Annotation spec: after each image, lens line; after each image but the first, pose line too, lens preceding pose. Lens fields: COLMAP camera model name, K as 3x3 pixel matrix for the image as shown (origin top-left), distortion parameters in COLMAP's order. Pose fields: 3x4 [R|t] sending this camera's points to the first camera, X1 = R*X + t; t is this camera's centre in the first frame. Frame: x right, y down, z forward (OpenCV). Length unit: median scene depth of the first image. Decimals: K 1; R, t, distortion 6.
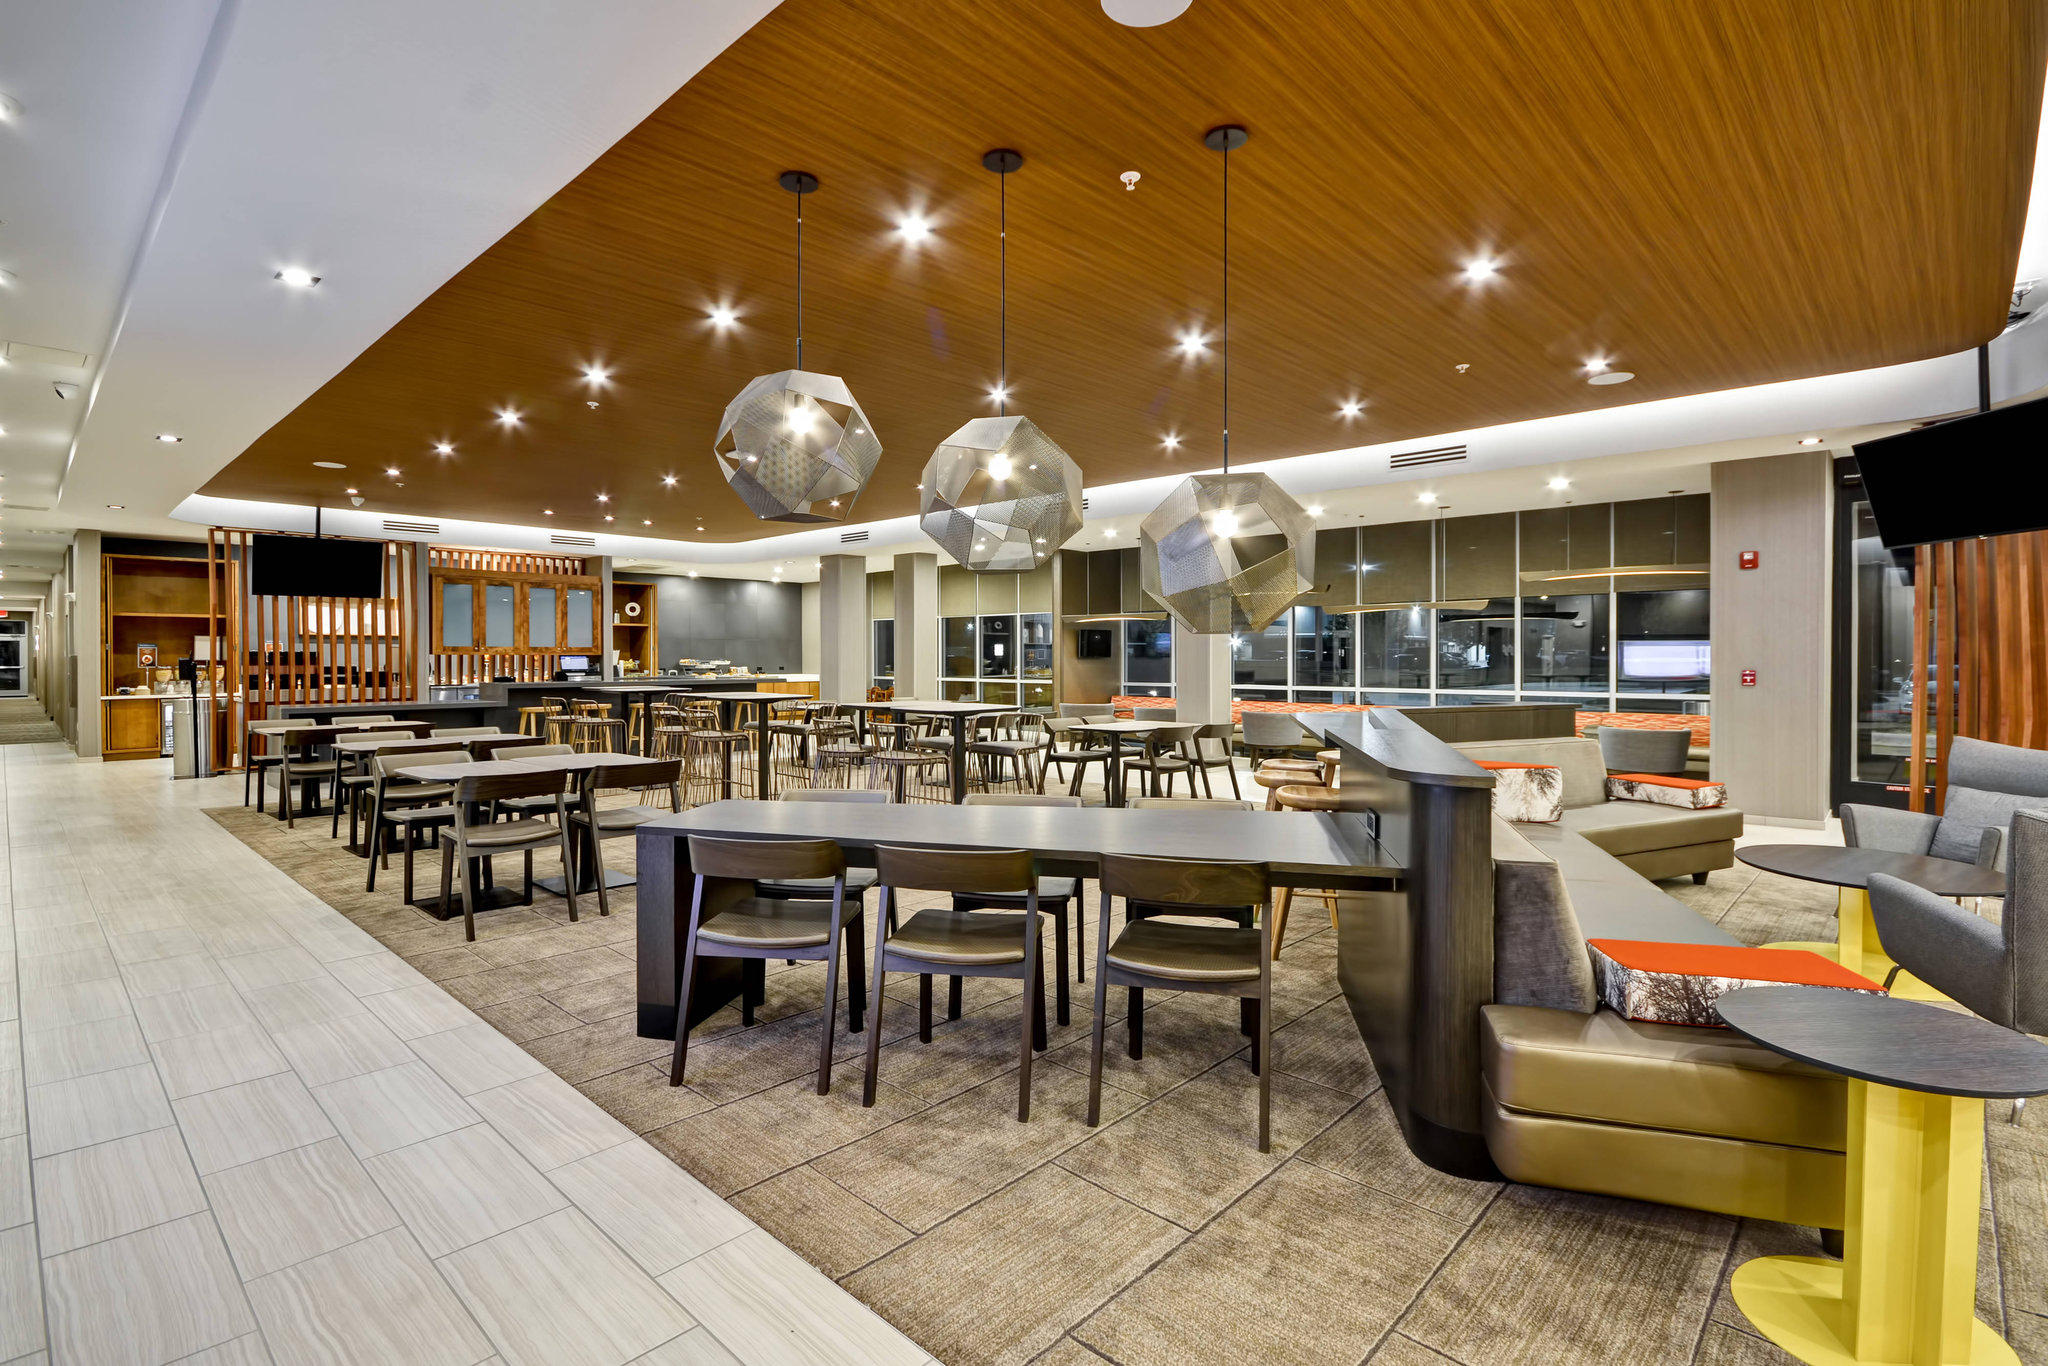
lens RADIAL K [[943.1, 0, 1031.7], [0, 943.1, 673.5], [0, 0, 1]] dist [-0.002942, -0.000259]
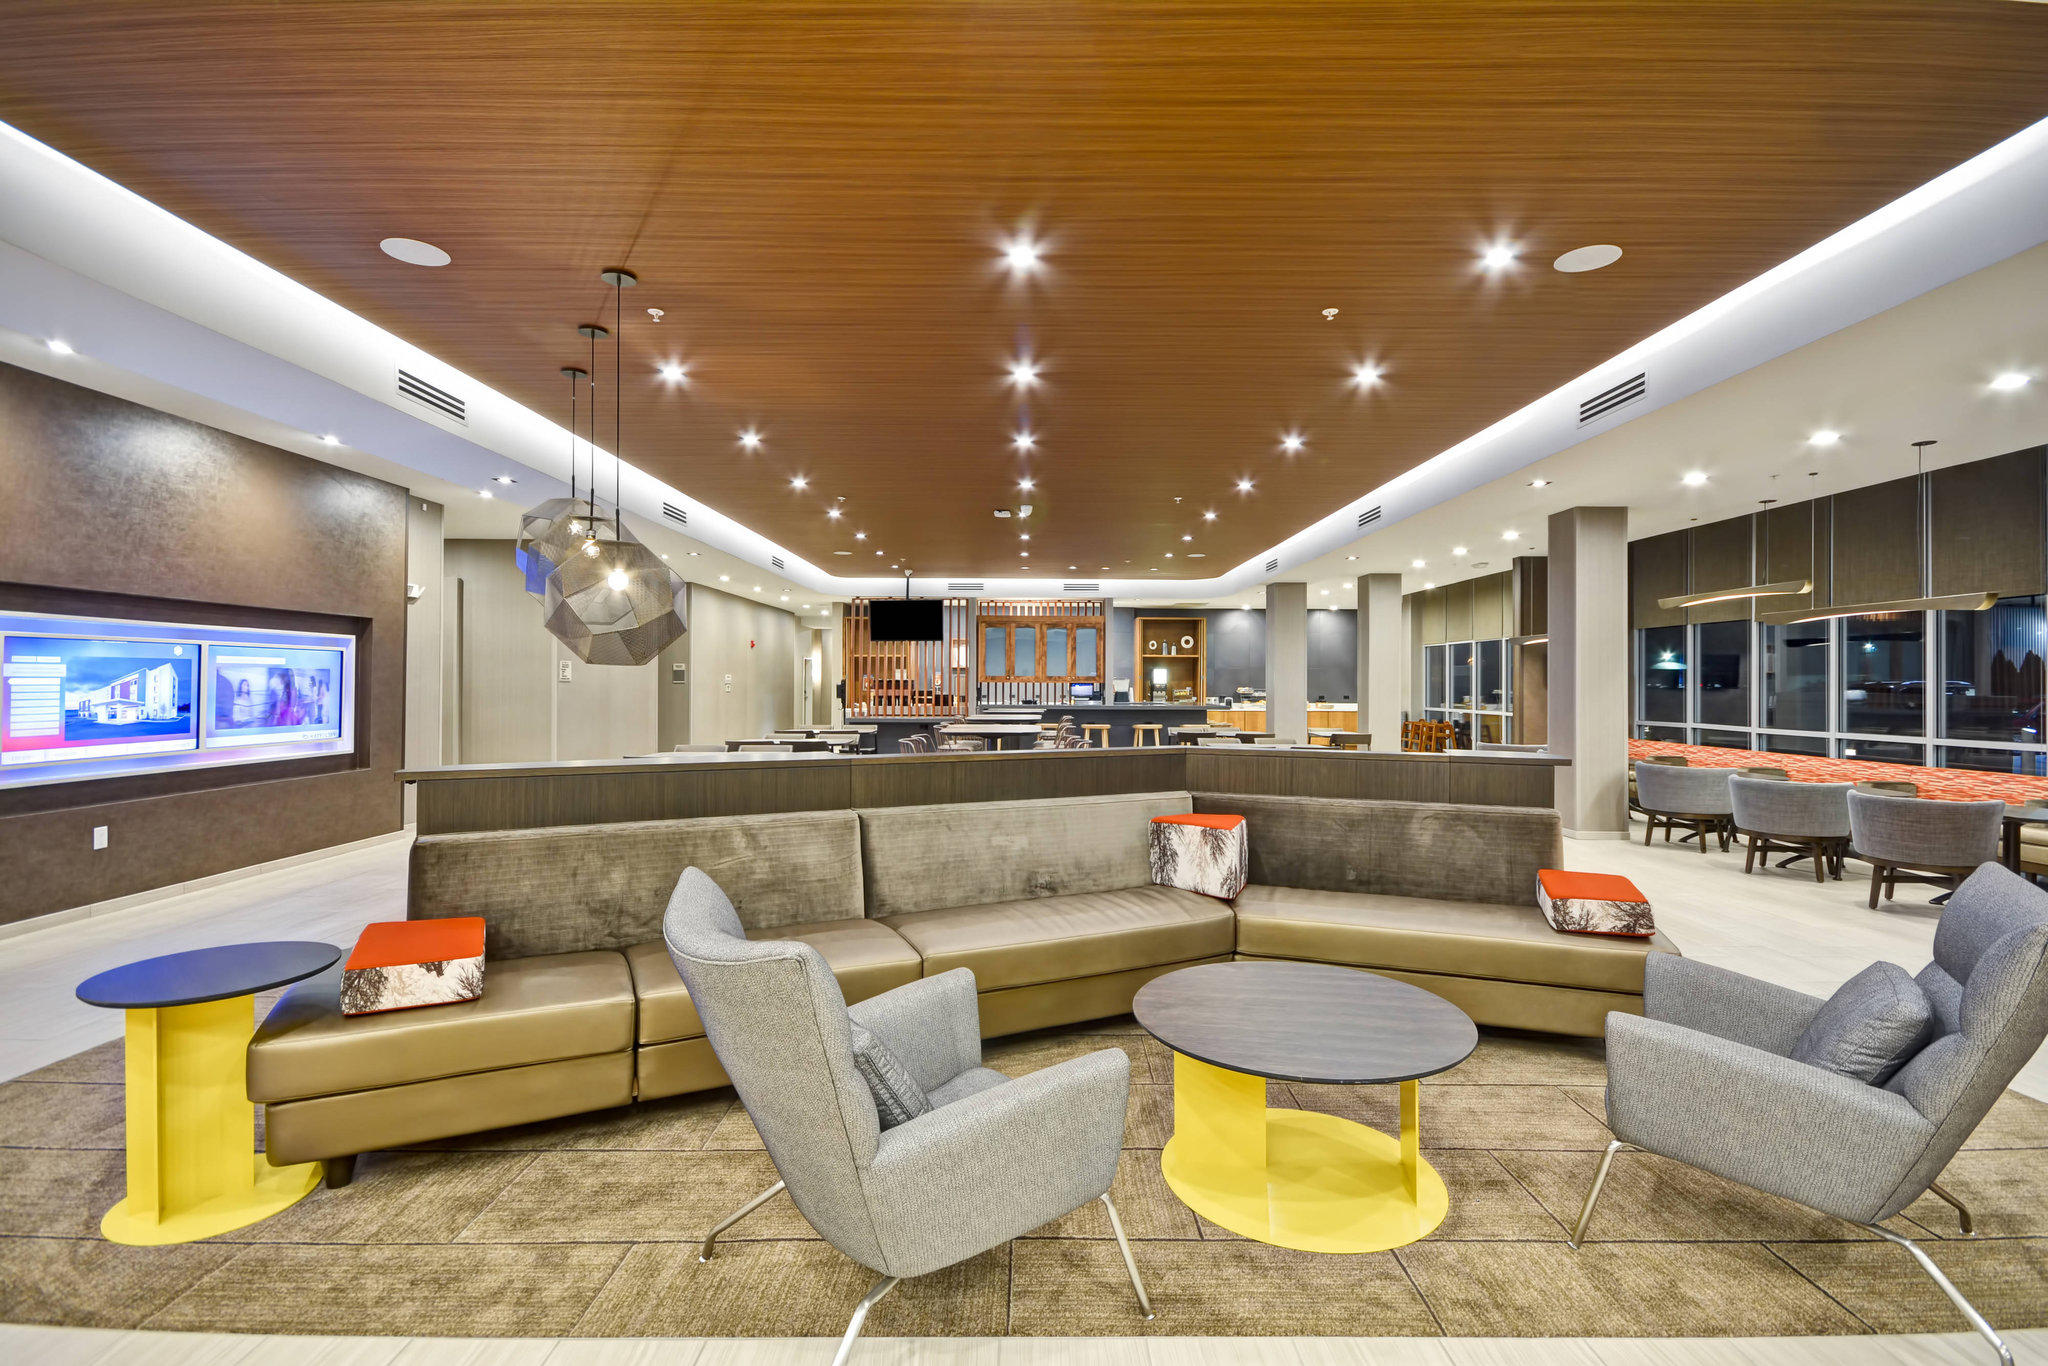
lens RADIAL K [[926.1, 0, 1028.9], [0, 926.1, 683.3], [0, 0, 1]] dist [-0.026560, -0.004034]
pose [[0.665969, 0.004169, -0.745968, 0.340403], [-0.018774, 0.999761, -0.011173, -0.005121], [0.745743, 0.021445, 0.665888, 0.175001]]
